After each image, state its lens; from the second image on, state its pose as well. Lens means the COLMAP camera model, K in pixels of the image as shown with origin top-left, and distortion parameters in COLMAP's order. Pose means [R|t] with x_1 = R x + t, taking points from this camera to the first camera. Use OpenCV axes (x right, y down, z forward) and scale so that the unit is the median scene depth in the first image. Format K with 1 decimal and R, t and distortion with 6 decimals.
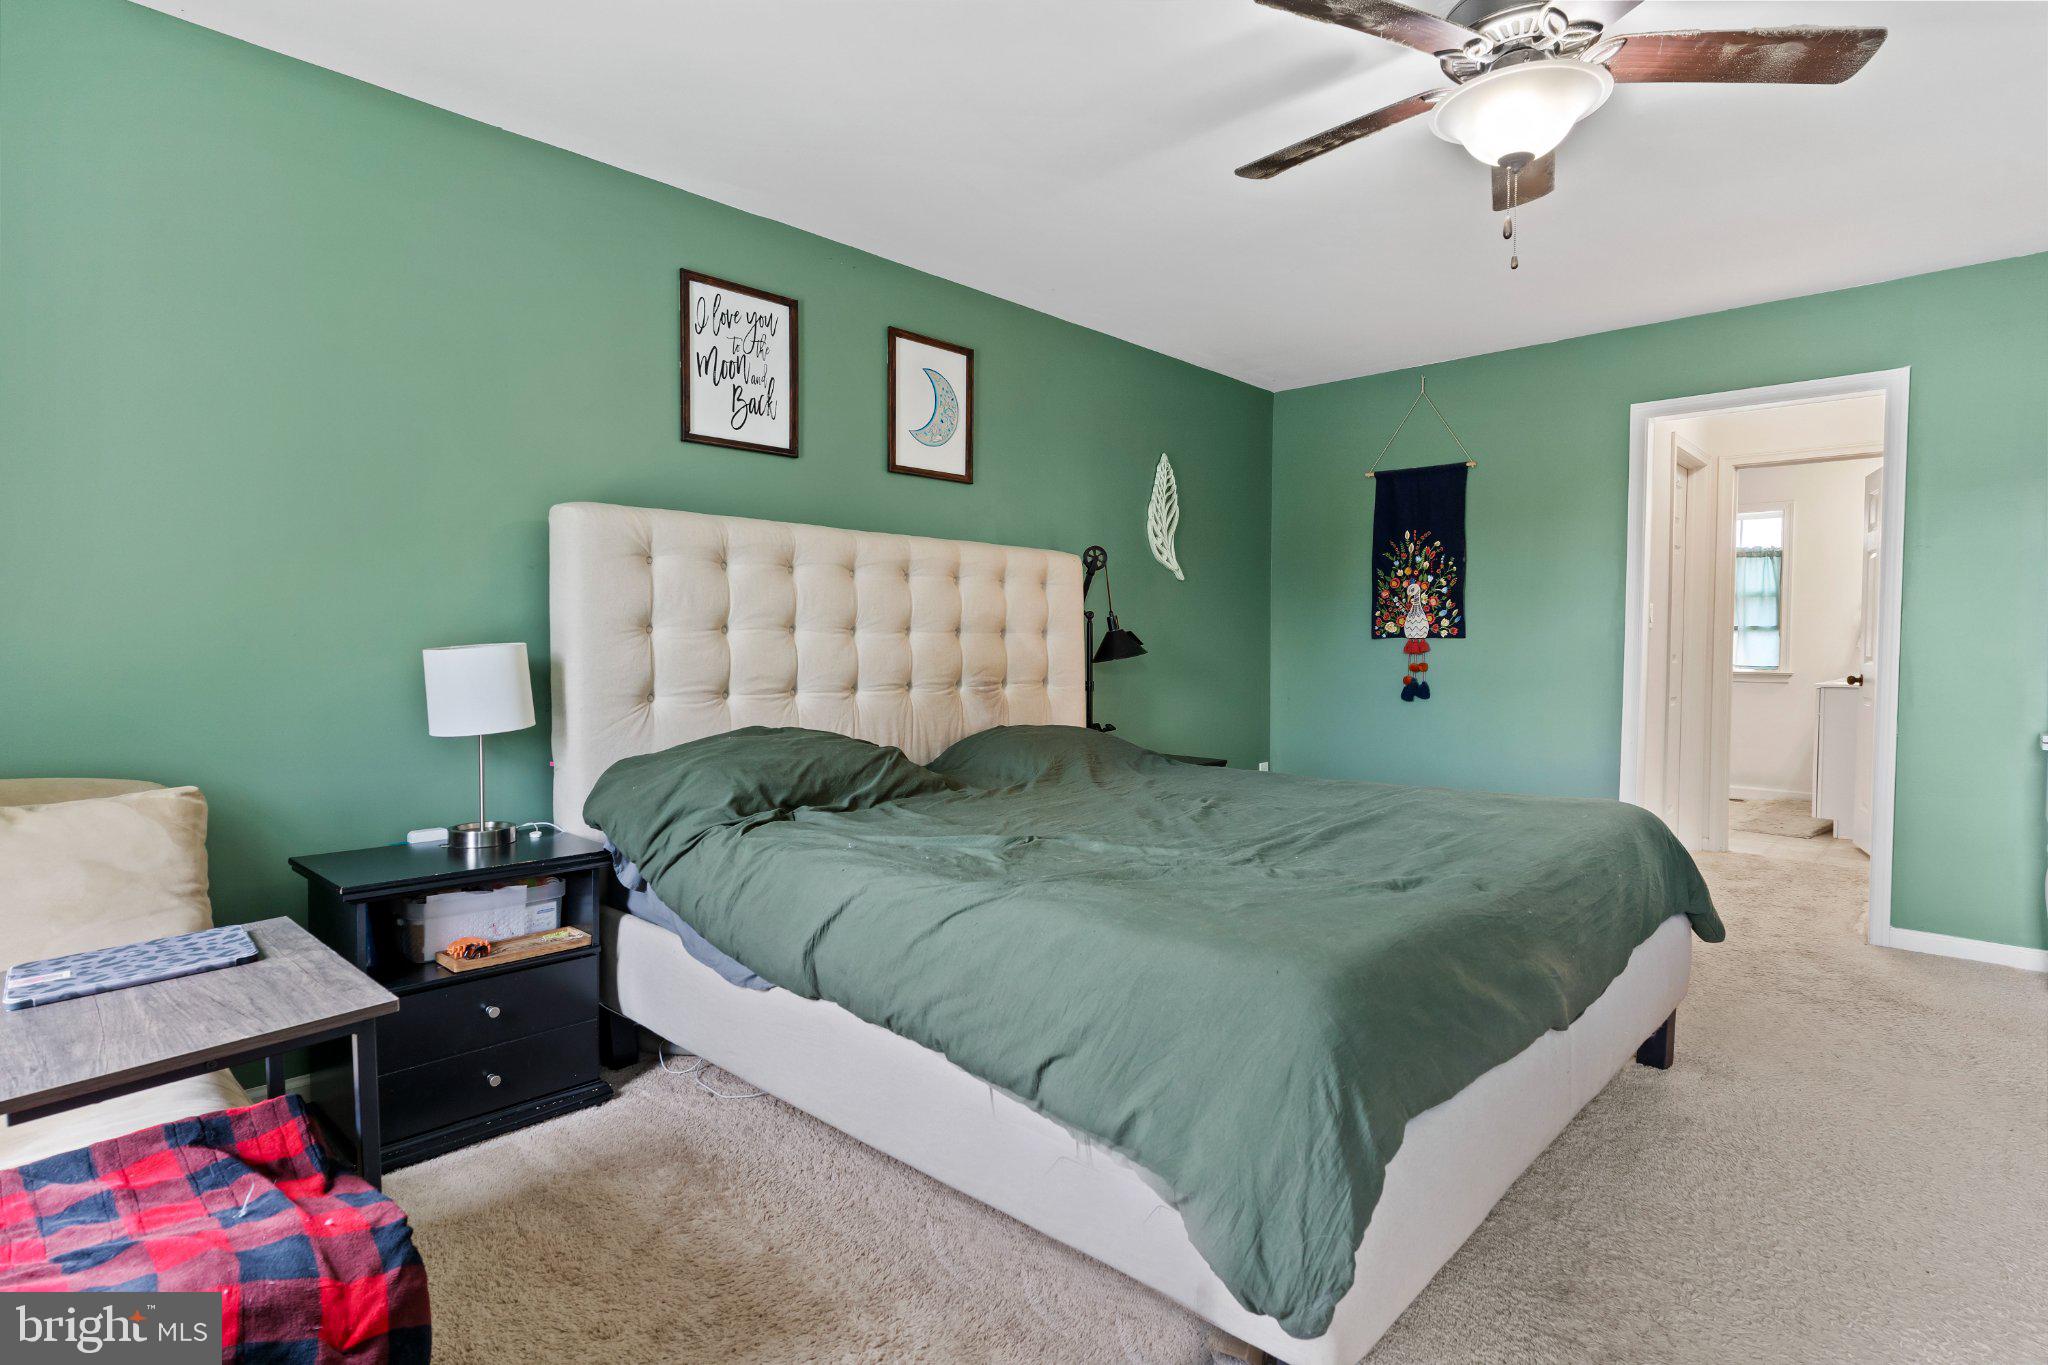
lens RADIAL K [[1062.7, 0, 1009.9], [0, 1062.7, 686.3], [0, 0, 1]] dist [-0.010166, 0.007425]
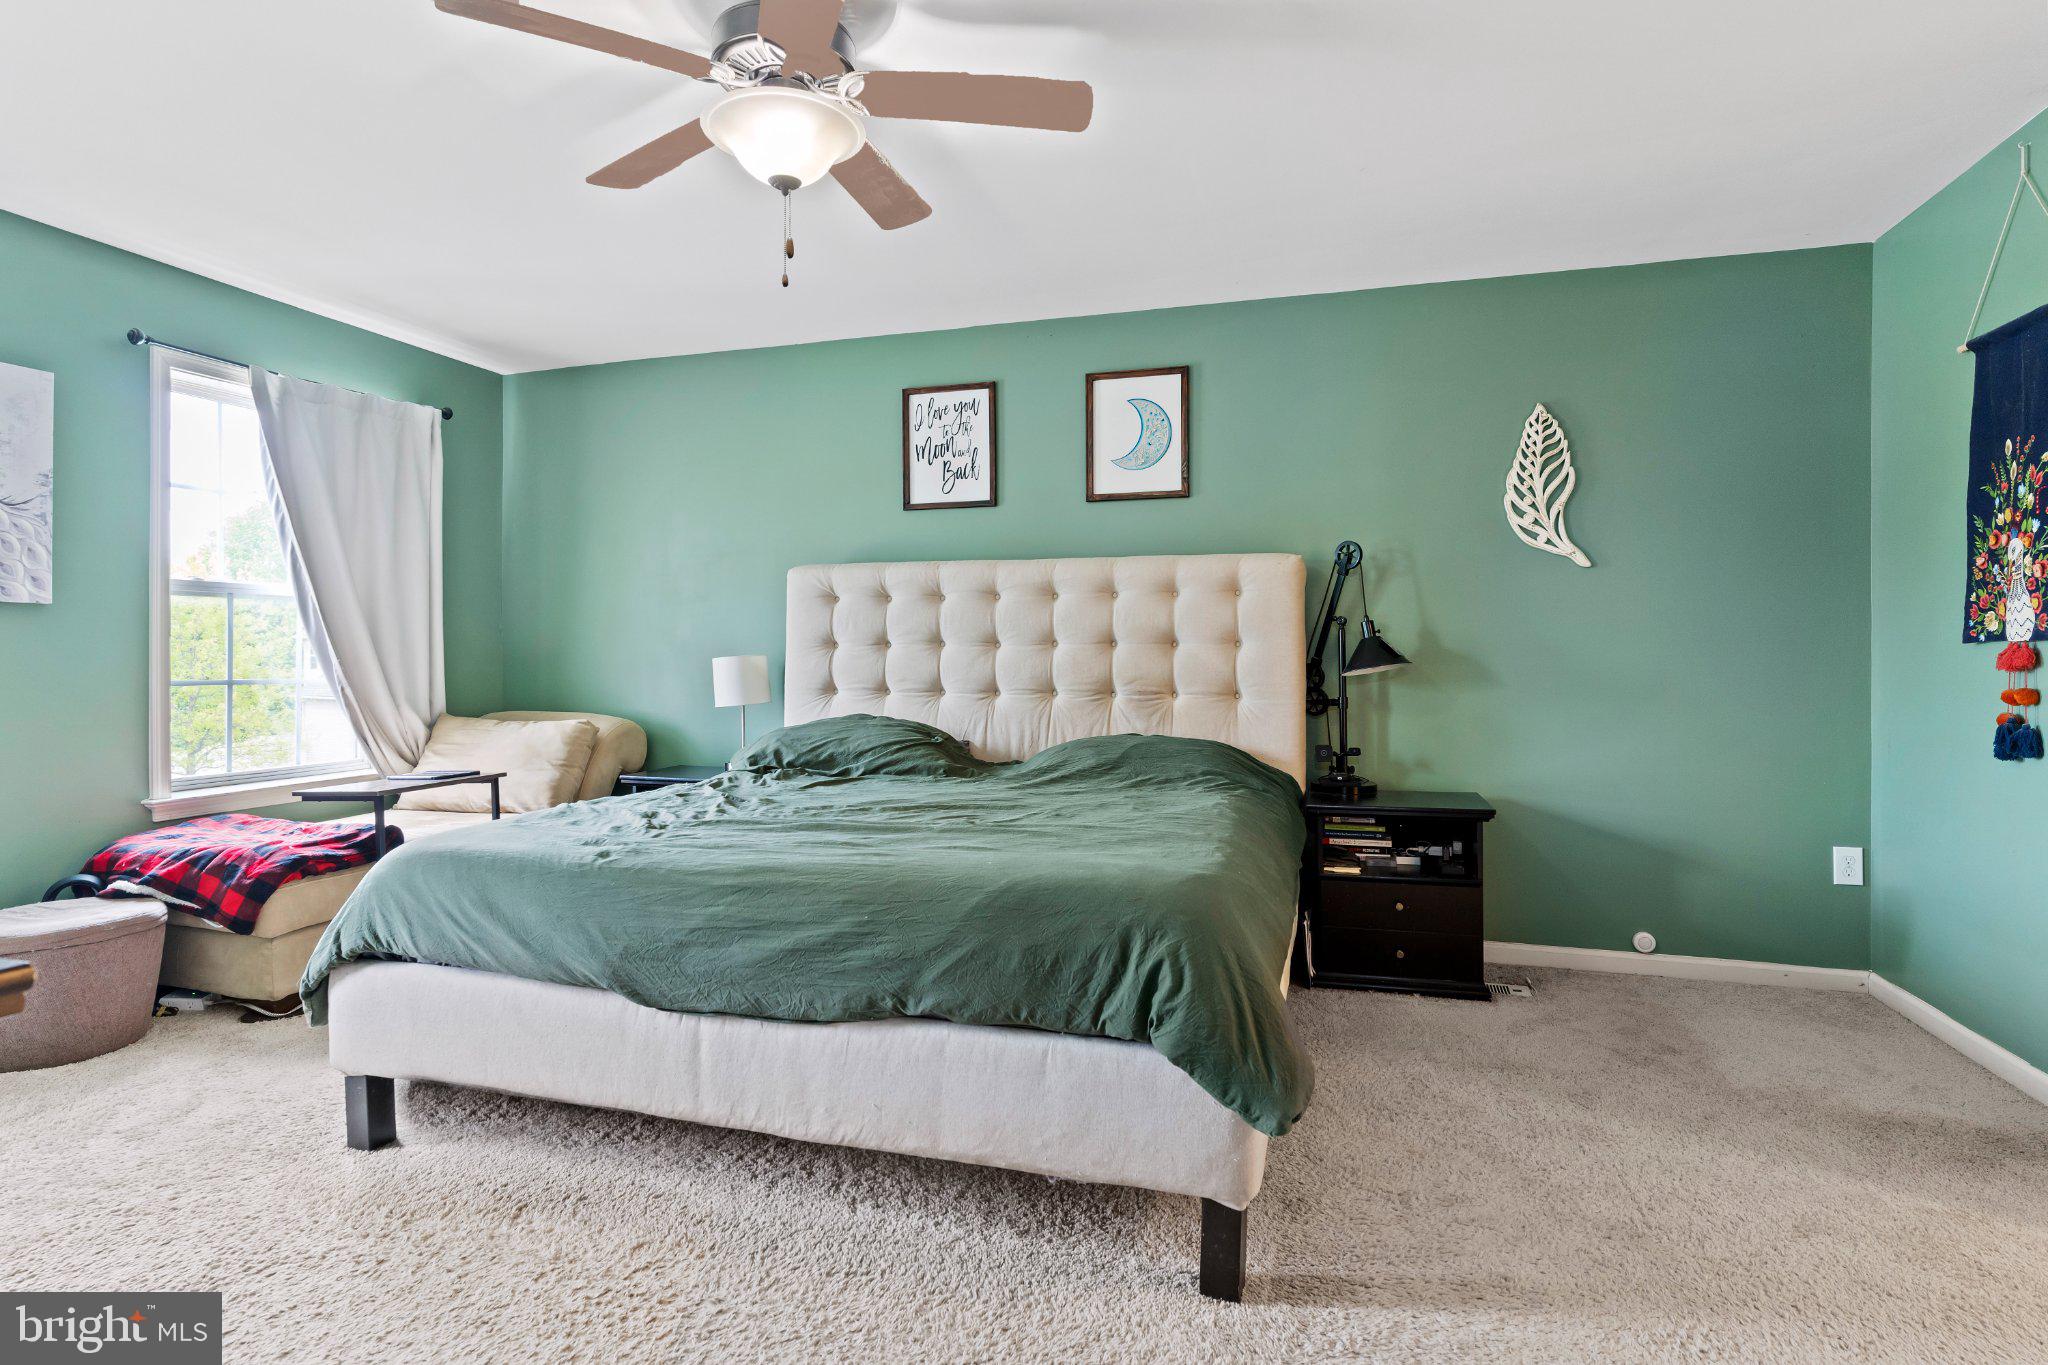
lens RADIAL K [[1062.7, 0, 1012.5], [0, 1062.7, 667.0], [0, 0, 1]] dist [-0.010166, 0.007425]
pose [[0.440305, 0.003765, -0.897840, 0.846913], [-0.037152, 0.999211, -0.014030, -0.009120], [0.897079, 0.039534, 0.440098, 0.435468]]
